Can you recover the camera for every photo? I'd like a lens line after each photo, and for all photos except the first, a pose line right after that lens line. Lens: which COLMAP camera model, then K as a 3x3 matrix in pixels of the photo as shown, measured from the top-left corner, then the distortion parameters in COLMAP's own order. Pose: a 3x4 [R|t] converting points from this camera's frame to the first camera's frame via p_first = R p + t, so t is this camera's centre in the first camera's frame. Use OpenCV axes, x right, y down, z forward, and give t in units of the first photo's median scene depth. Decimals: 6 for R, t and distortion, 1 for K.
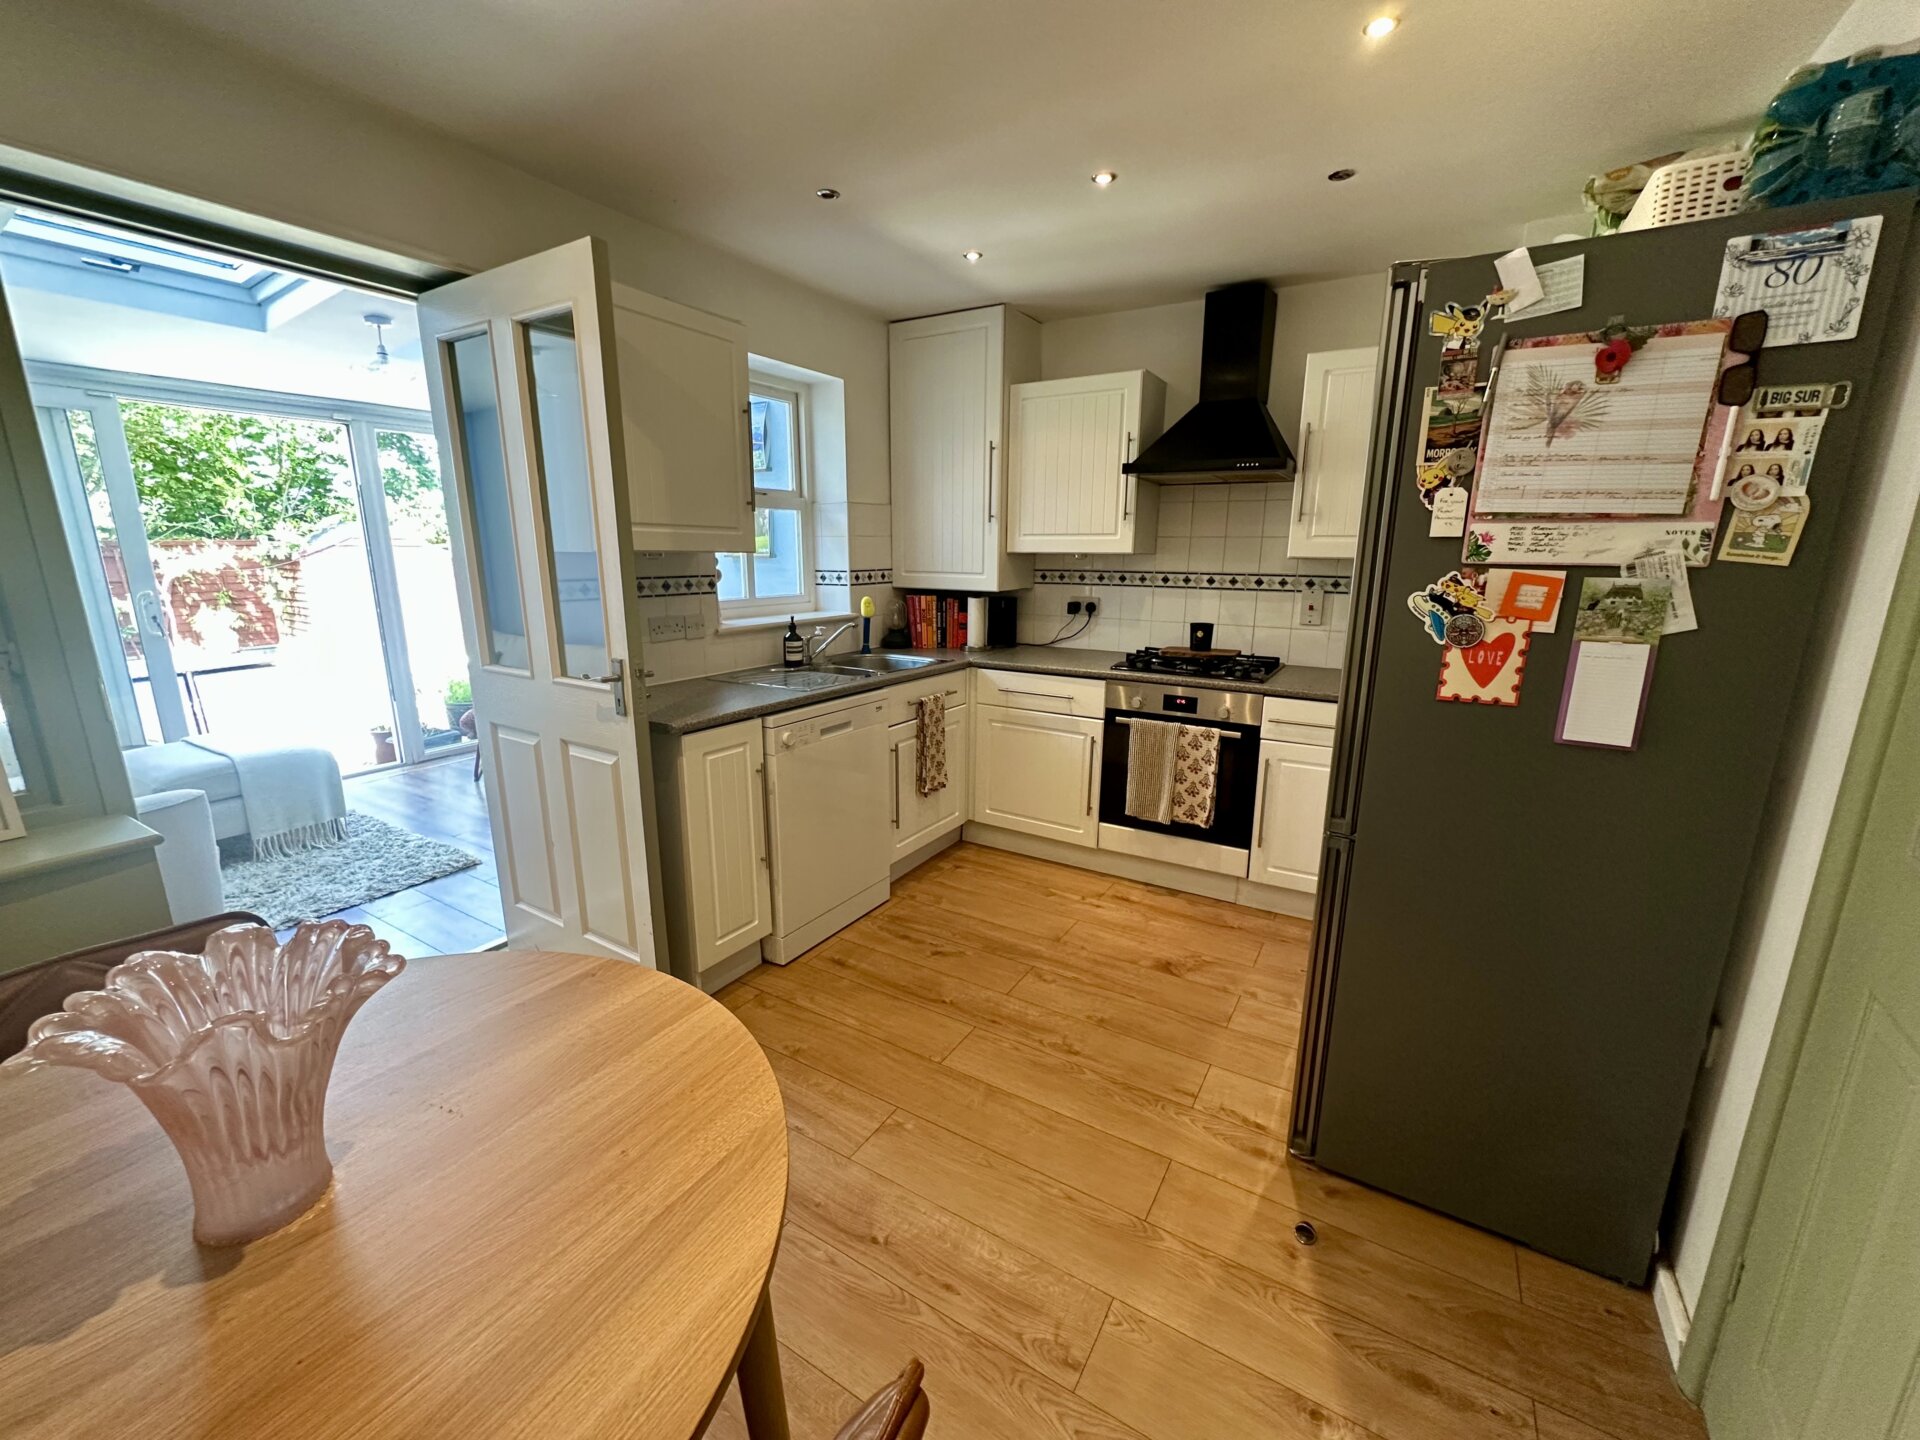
lens RADIAL K [[766.5, 0, 964.5], [0, 766.5, 721.6], [0, 0, 1]] dist [0.000124, 0.000718]
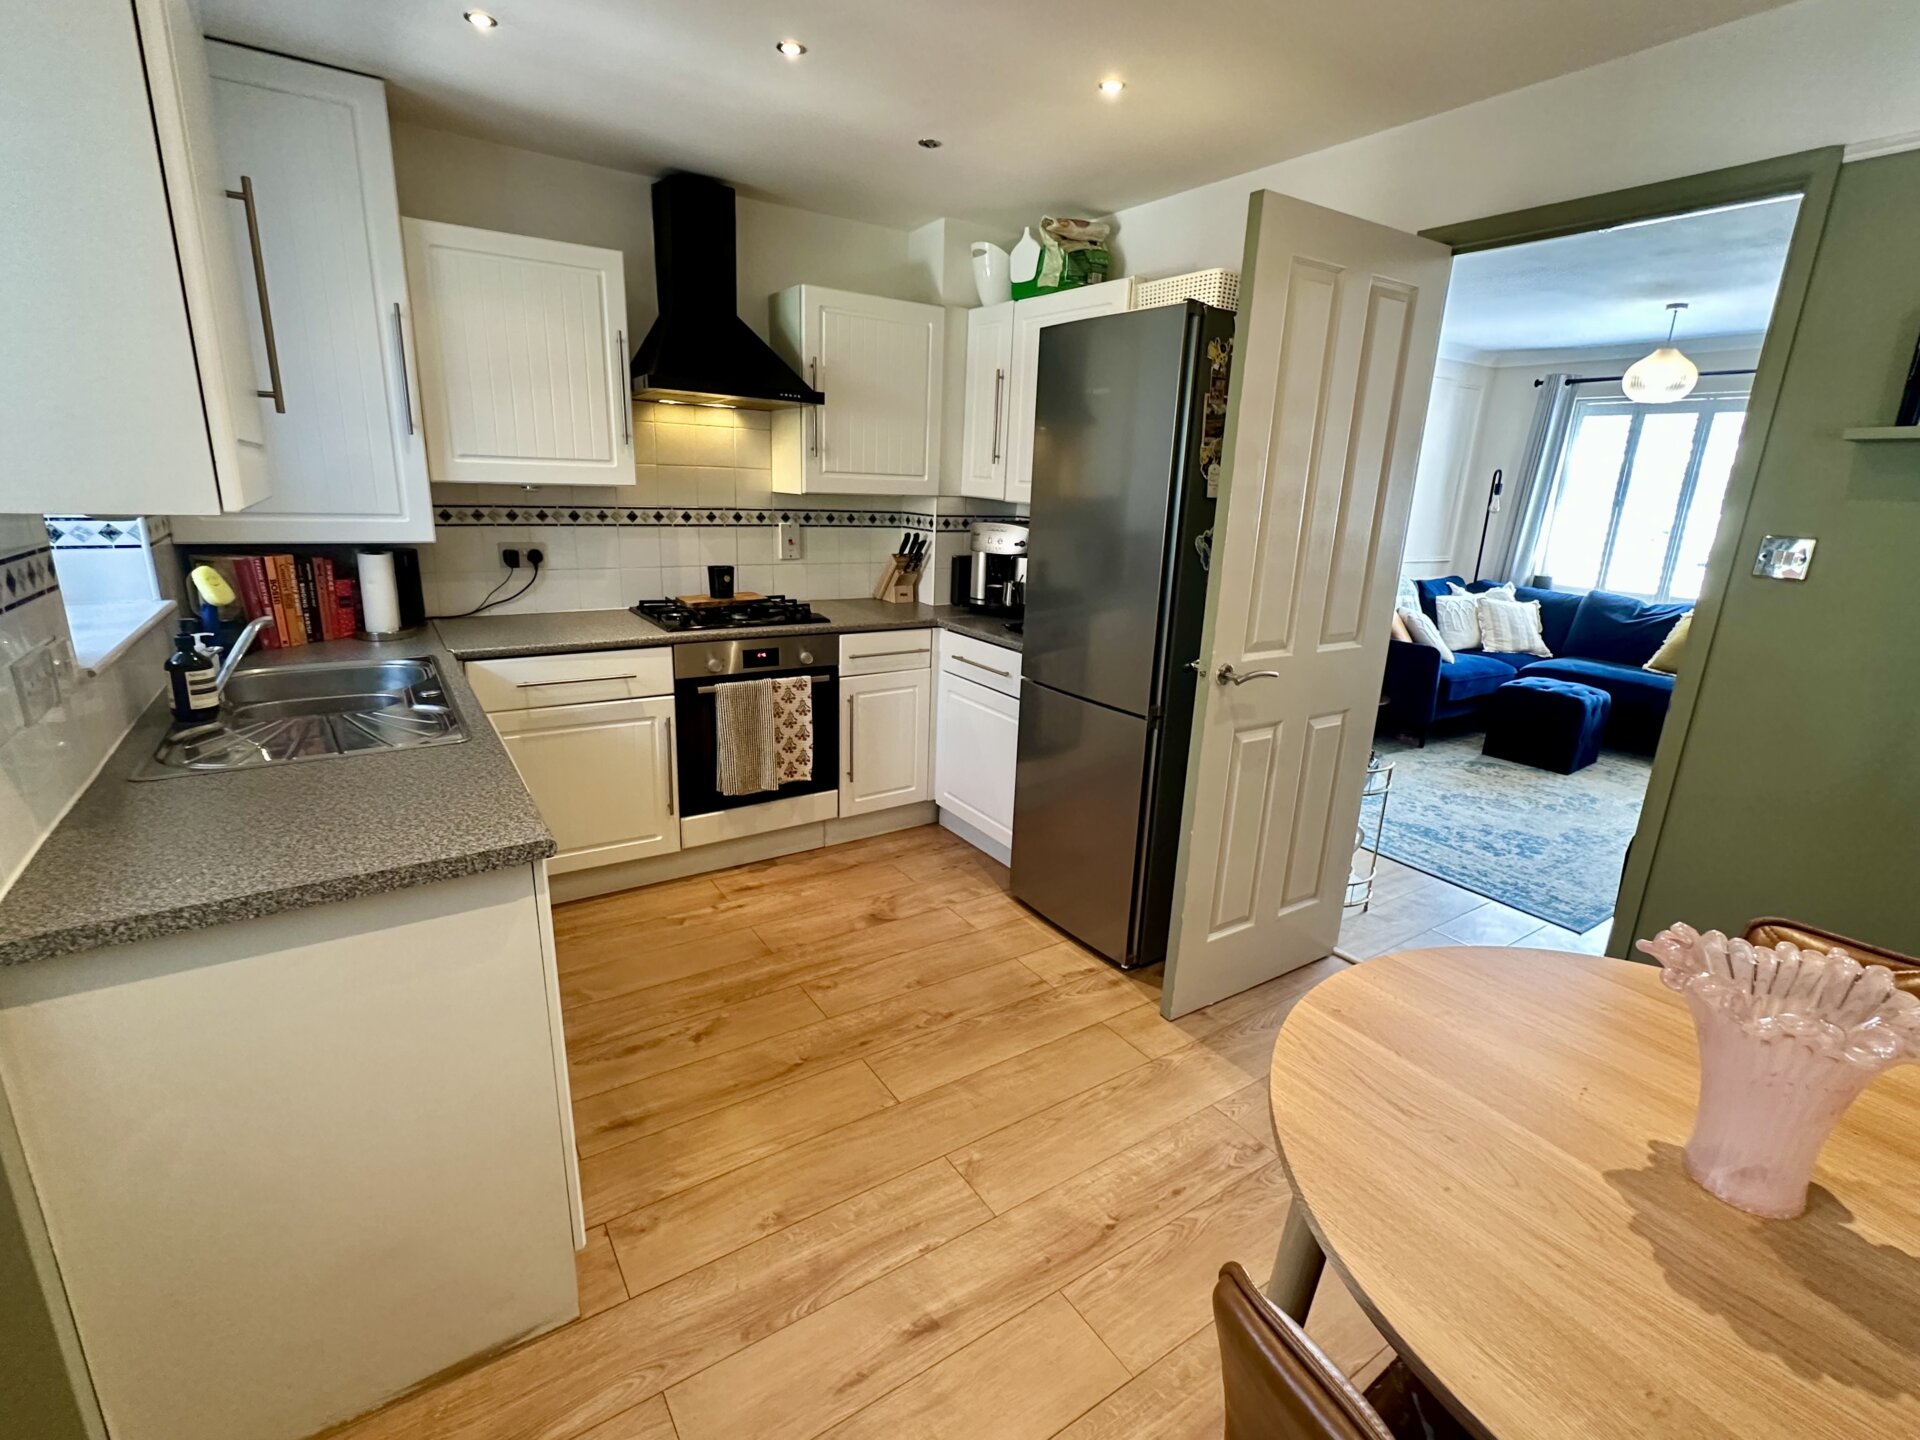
lens RADIAL K [[886.0, 0, 958.6], [0, 886.0, 718.2], [0, 0, 1]] dist [-0.002349, -0.000146]
pose [[0.426528, -0.229926, 0.874761, -0.543613], [0.166092, 0.970613, 0.174135, -0.096016], [-0.889093, 0.071017, 0.452183, 0.321125]]
